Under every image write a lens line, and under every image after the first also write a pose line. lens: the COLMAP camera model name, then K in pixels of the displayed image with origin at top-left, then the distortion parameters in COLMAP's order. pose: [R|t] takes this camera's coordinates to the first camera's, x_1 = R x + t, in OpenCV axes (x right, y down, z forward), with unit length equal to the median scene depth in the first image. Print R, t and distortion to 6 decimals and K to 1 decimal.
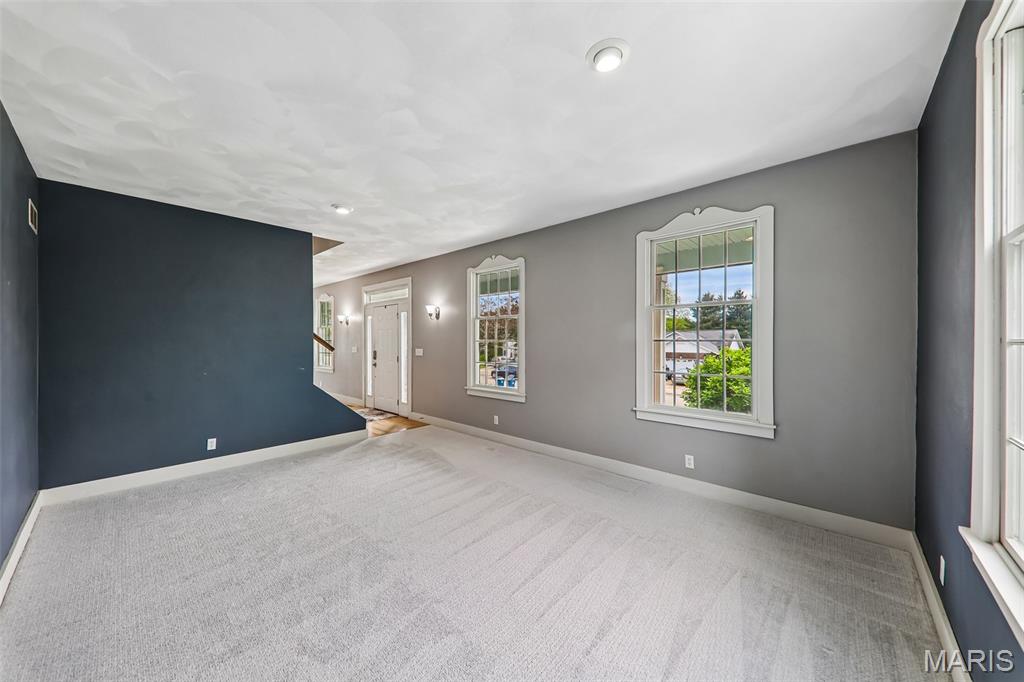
lens RADIAL K [[358.6, 0, 513.7], [0, 358.6, 340.3], [0, 0, 1]] dist [0.018541, -0.008712]
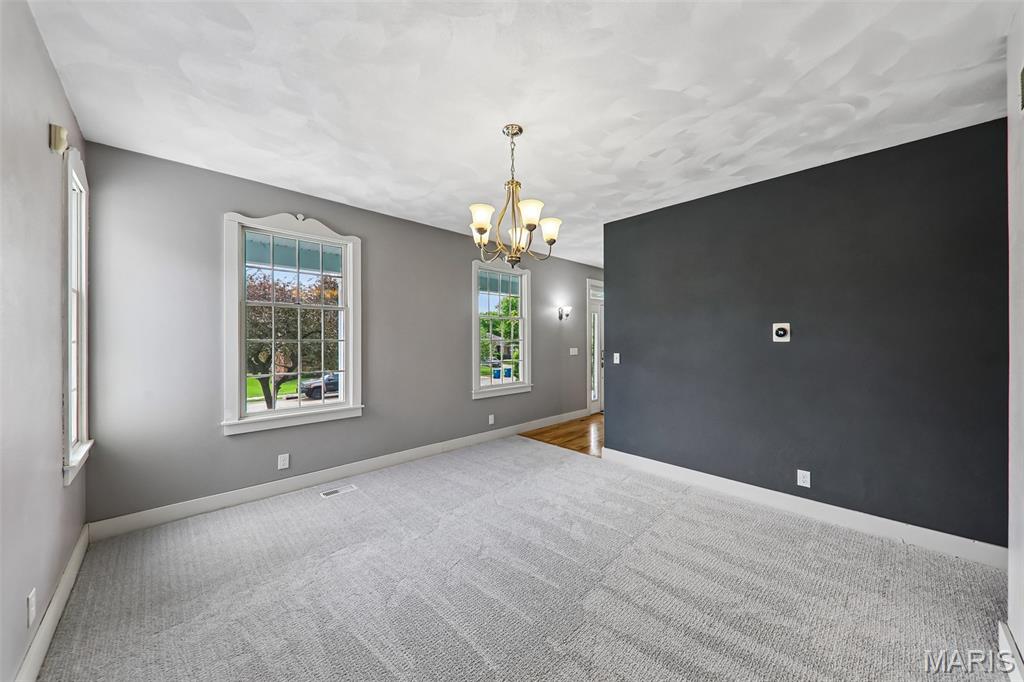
lens RADIAL K [[309.3, 0, 512.0], [0, 309.3, 341.0], [0, 0, 1]] dist [-0.000139, -0.004779]
pose [[0.126631, 0.000828, 0.991950, -0.664729], [-0.002074, 0.999998, -0.000570, 0.002844], [-0.991948, -0.001985, 0.126632, 0.617422]]
